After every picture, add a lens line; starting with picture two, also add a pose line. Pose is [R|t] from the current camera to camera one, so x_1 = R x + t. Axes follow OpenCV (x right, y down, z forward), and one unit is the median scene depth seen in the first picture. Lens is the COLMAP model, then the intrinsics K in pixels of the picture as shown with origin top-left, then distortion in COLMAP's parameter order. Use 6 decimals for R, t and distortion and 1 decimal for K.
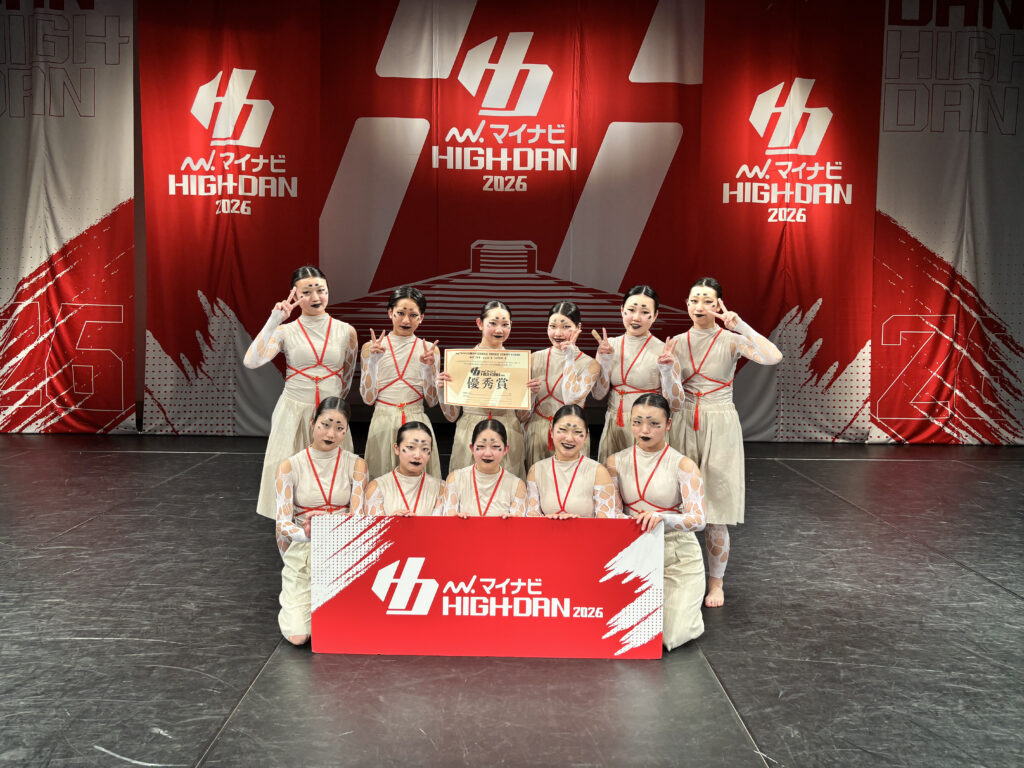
lens RADIAL K [[721.6, 0, 516.4], [0, 721.6, 370.7], [0, 0, 1]] dist [0.003349, -0.006413]
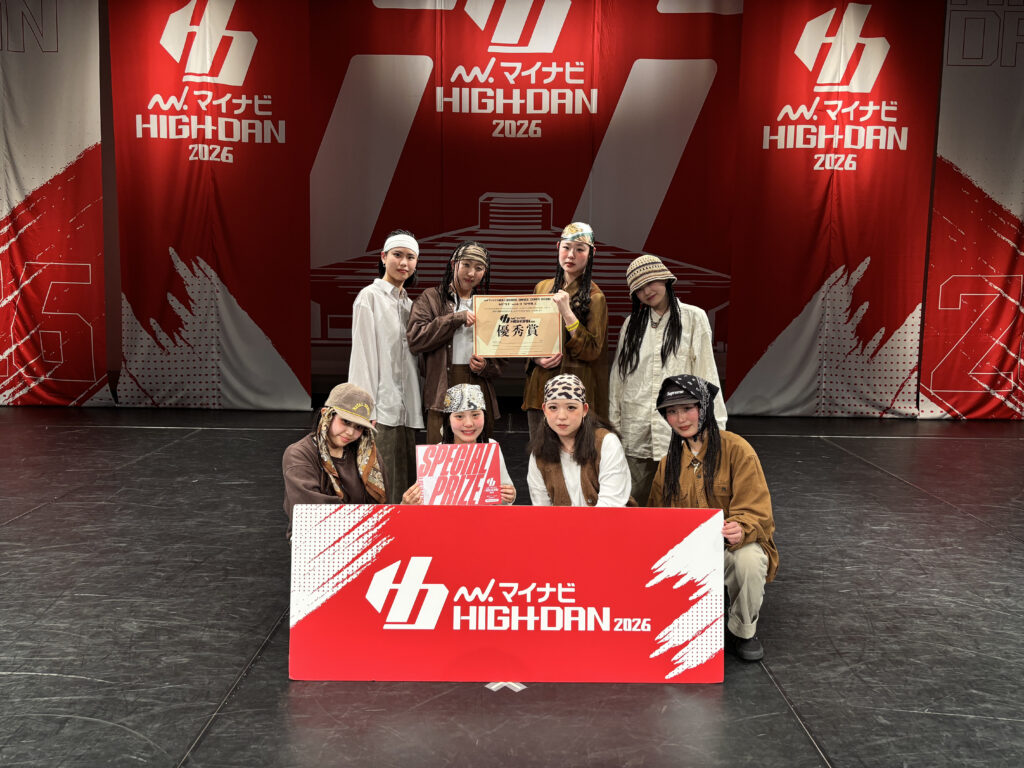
lens RADIAL K [[723.1, 0, 518.0], [0, 723.1, 373.1], [0, 0, 1]] dist [0.004064, -0.008847]
pose [[0.999970, 0.001373, -0.007680, -0.008369], [-0.001034, 0.999033, 0.043954, 0.004936], [0.007733, -0.043944, 0.999004, 0.100315]]
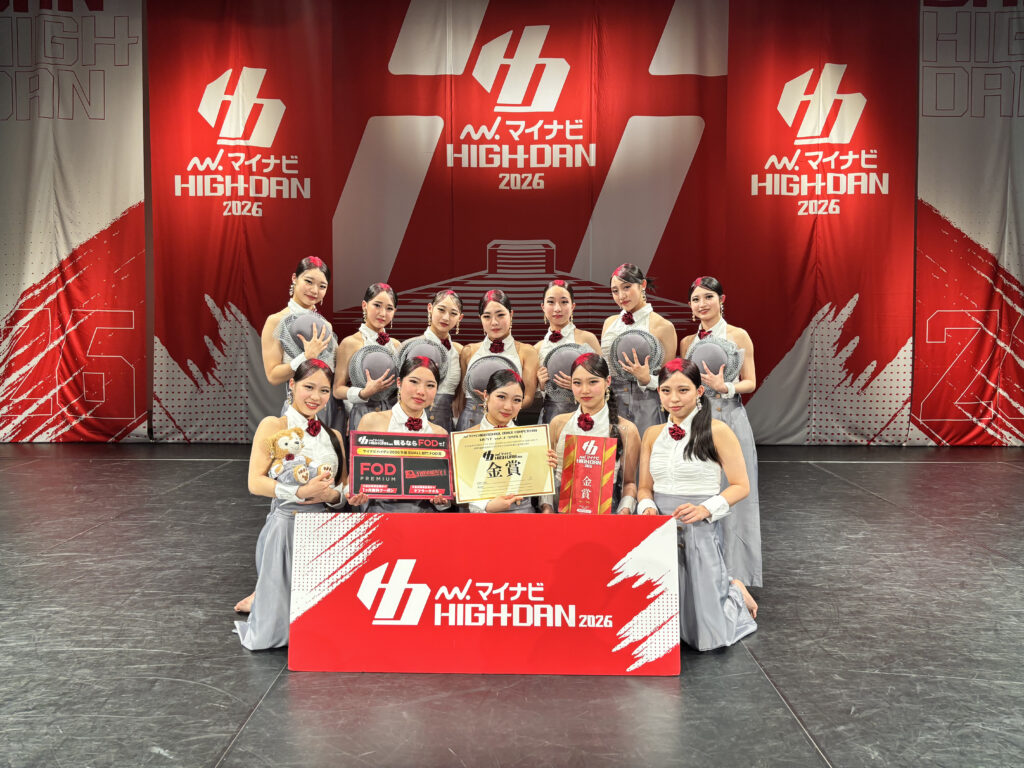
lens RADIAL K [[720.3, 0, 512.0], [0, 720.3, 384.0], [0, 0, 1]] dist [0.004093, -0.005631]
pose [[0.999675, -0.009730, -0.023561, -0.010014], [0.009698, 0.999952, -0.001482, 0.015937], [0.023575, 0.001253, 0.999721, 0.037058]]
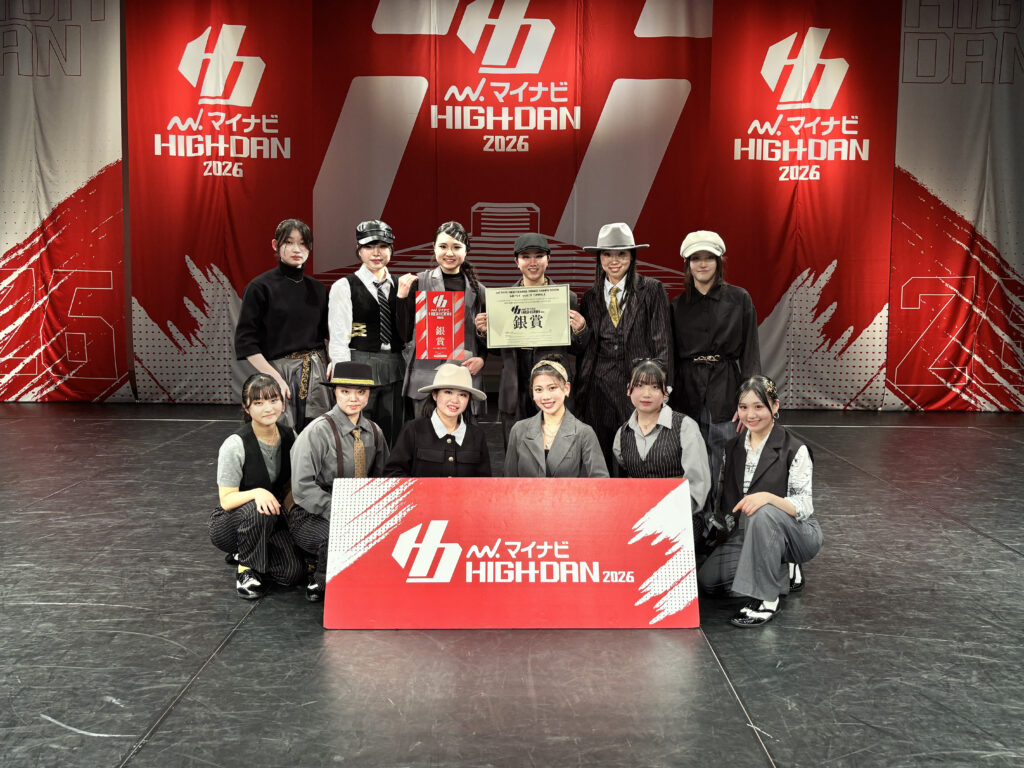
lens RADIAL K [[722.3, 0, 516.2], [0, 722.3, 367.5], [0, 0, 1]] dist [-0.001762, 0.000044]
pose [[0.999831, -0.002740, -0.018183, 0.016439], [0.003275, 0.999560, 0.029470, 0.013437], [0.018094, -0.029524, 0.999400, 0.027135]]
